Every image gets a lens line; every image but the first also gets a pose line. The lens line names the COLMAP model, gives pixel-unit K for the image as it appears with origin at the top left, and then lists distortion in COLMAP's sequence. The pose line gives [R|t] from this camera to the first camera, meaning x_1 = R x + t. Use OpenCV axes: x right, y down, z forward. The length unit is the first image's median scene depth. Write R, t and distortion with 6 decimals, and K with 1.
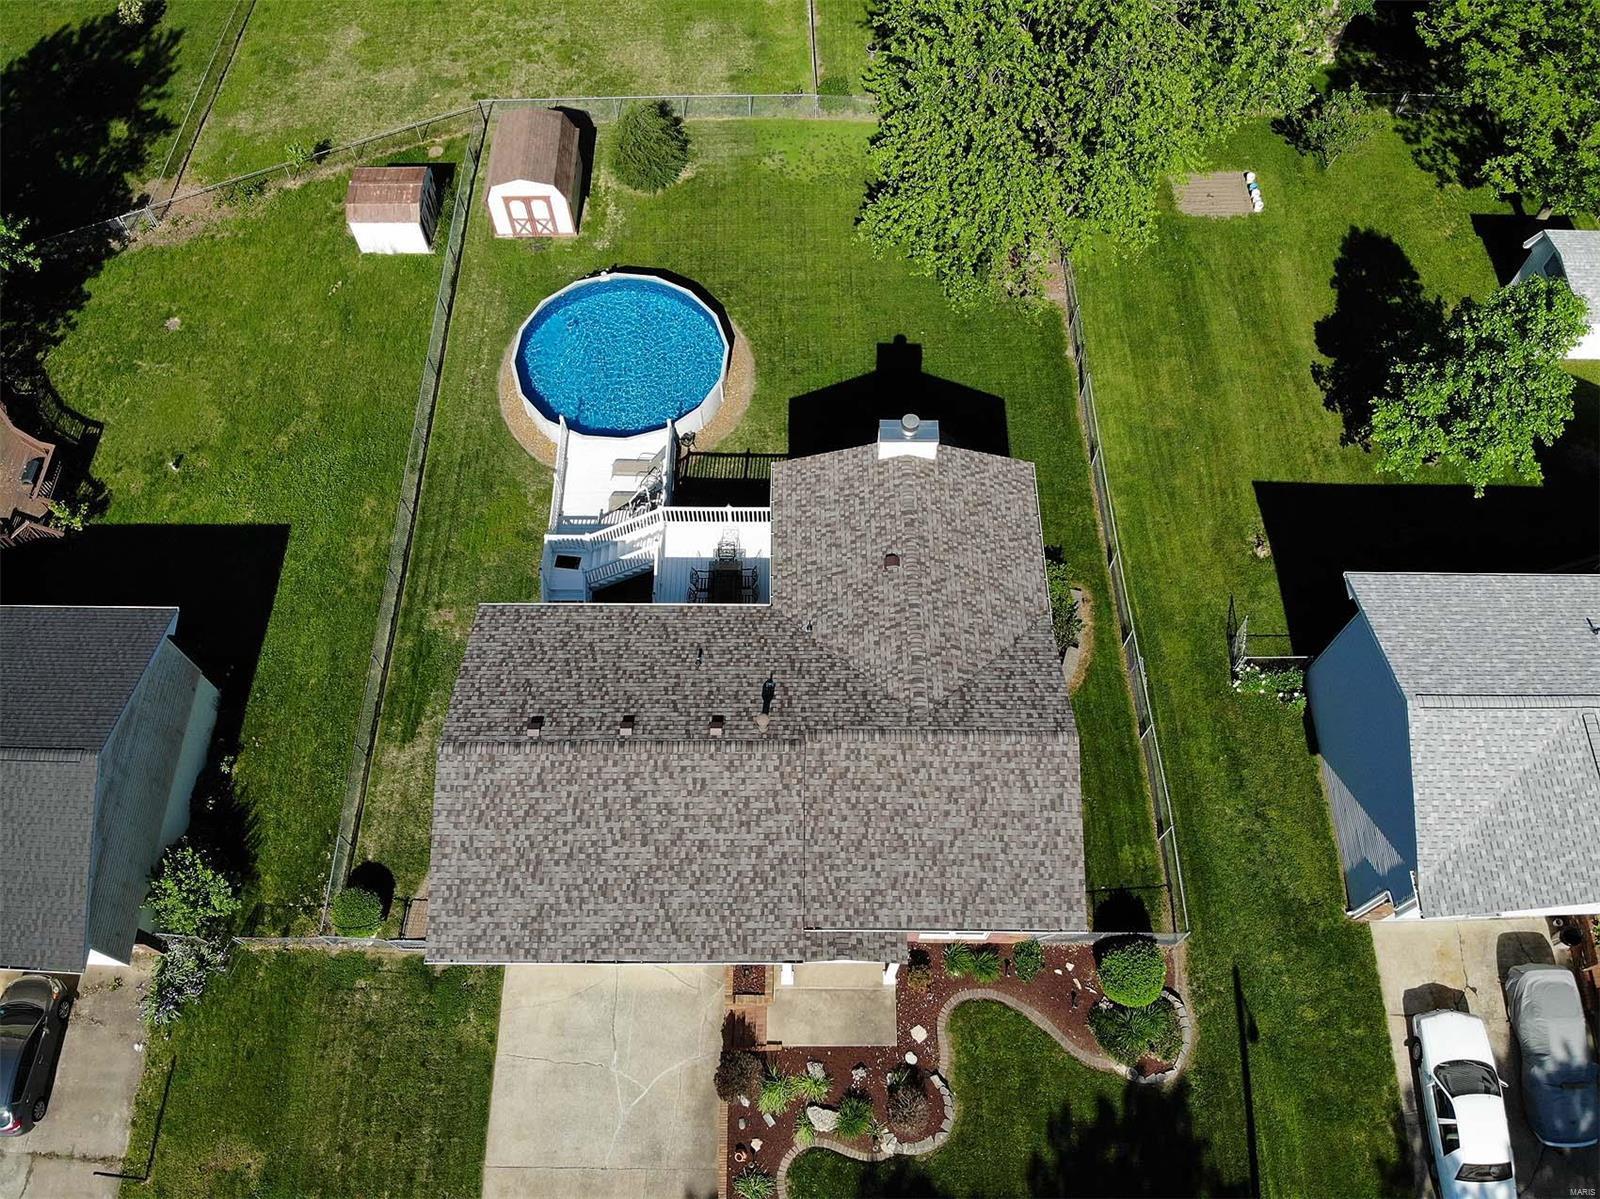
lens RADIAL K [[1197.6, 0, 792.7], [0, 1197.6, 590.0], [0, 0, 1]] dist [0.031997, -0.129499]
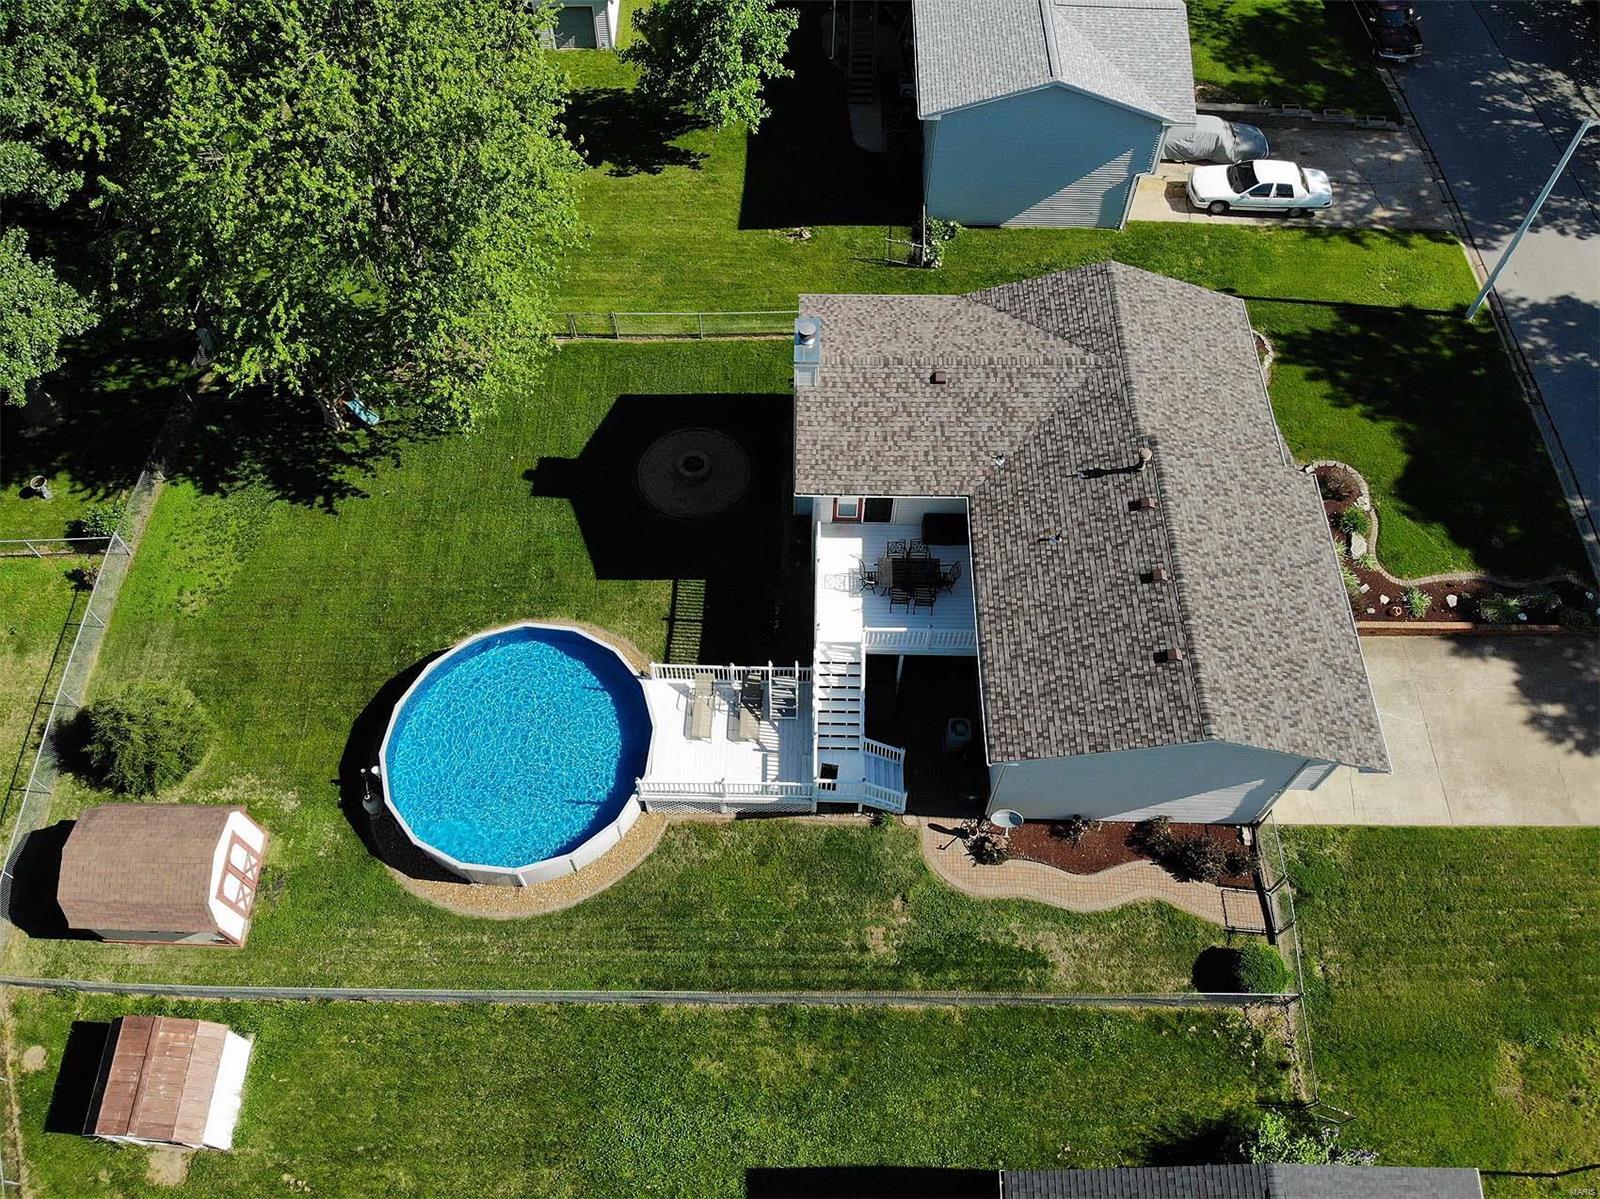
lens RADIAL K [[1197.6, 0, 788.5], [0, 1197.6, 602.3], [0, 0, 1]] dist [0.031997, -0.129499]
pose [[0.016776, -0.849762, 0.526900, -0.625516], [0.877143, 0.265458, 0.400191, -0.499093], [-0.479937, 0.455452, 0.749816, 0.365784]]
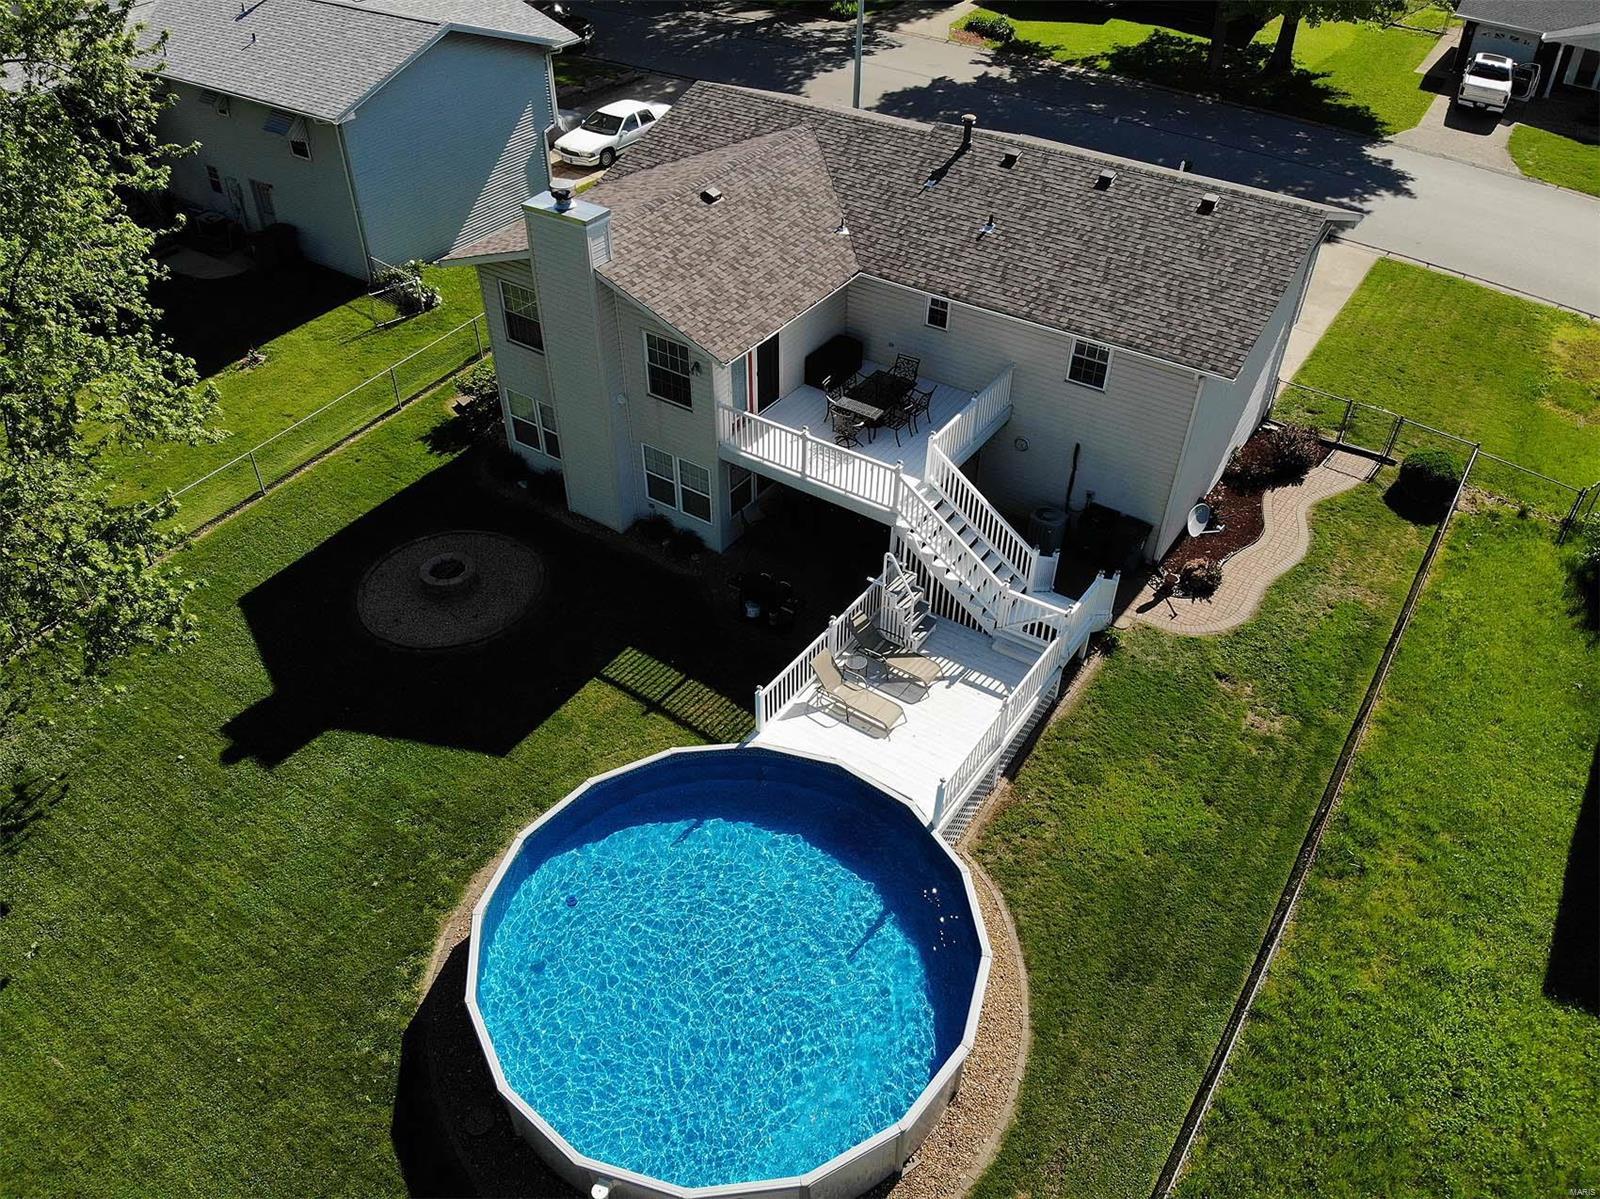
lens RADIAL K [[1197.6, 0, 807.4], [0, 1197.6, 605.3], [0, 0, 1]] dist [0.031997, -0.129499]
pose [[-0.834329, -0.364624, 0.413455, -0.387148], [0.475875, -0.097776, 0.874061, -0.700535], [-0.278278, 0.926007, 0.255093, 1.017067]]
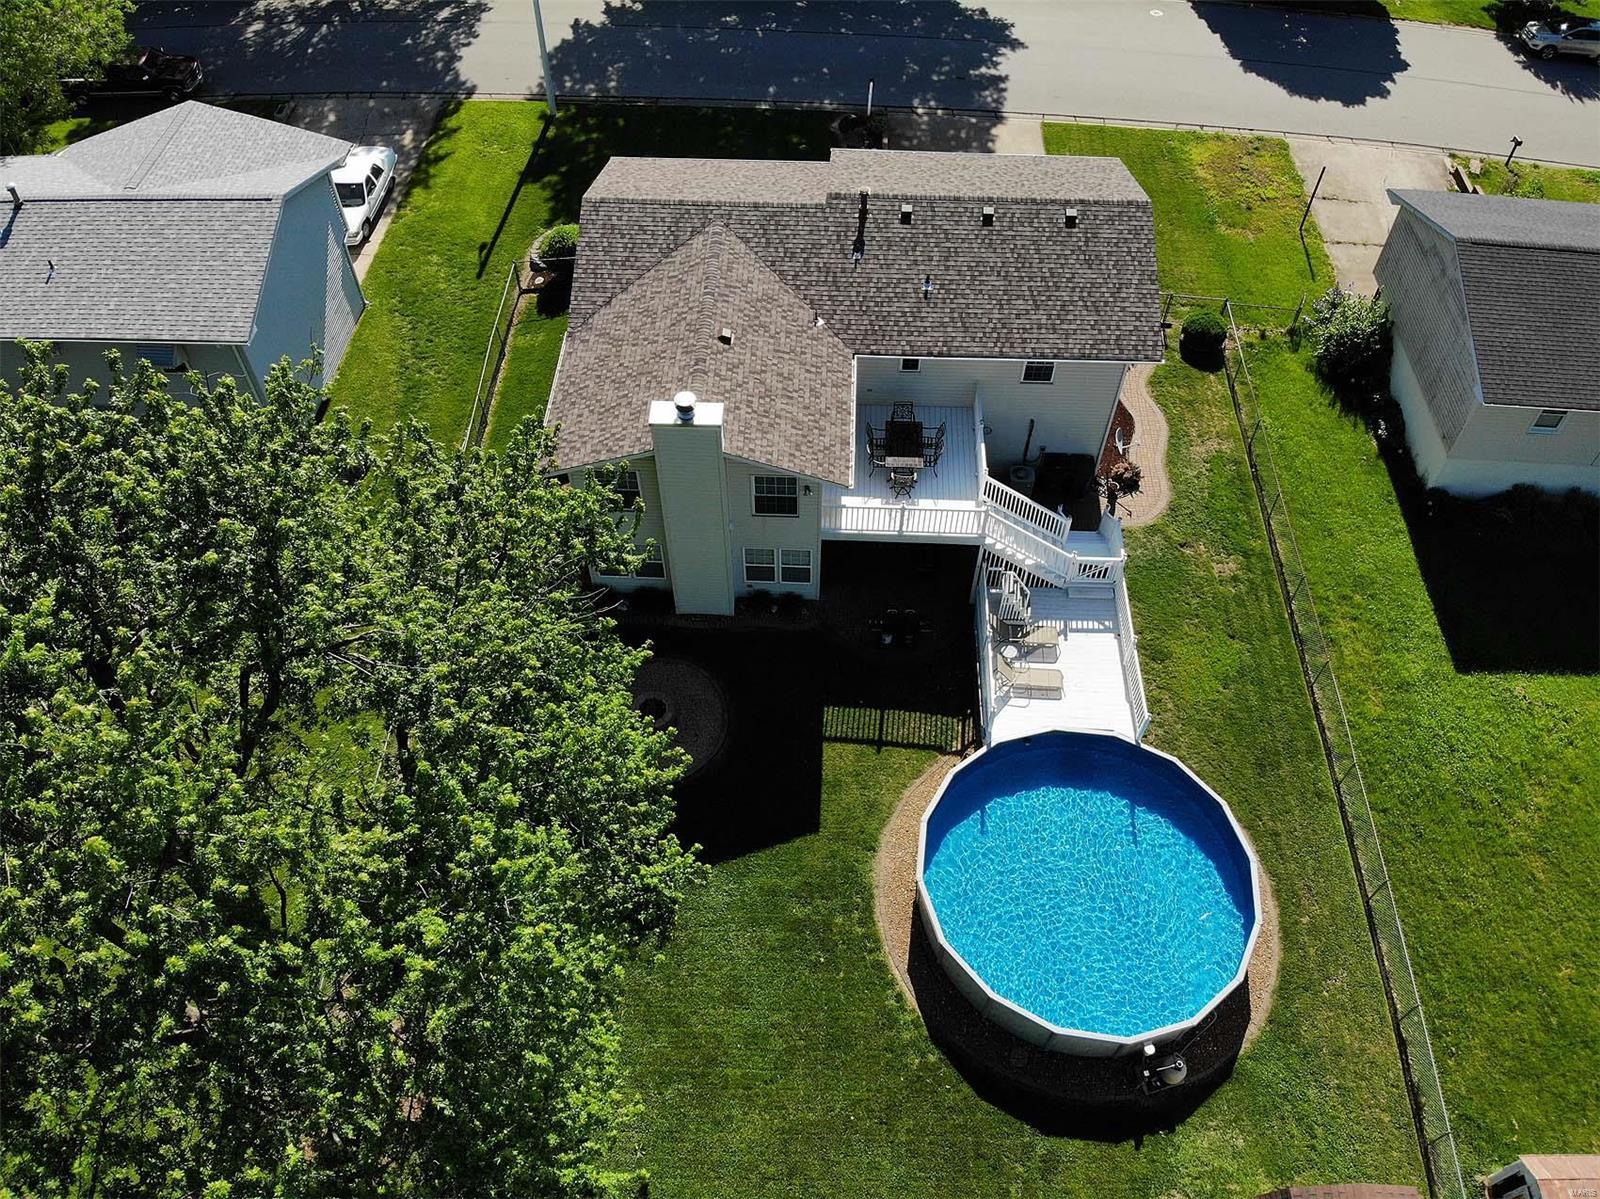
lens RADIAL K [[1197.6, 0, 820.7], [0, 1197.6, 606.8], [0, 0, 1]] dist [0.031997, -0.129499]
pose [[-0.999481, -0.030751, 0.009577, -0.006046], [0.020900, -0.393016, 0.919294, -0.950808], [-0.024505, 0.919018, 0.393454, 0.814723]]
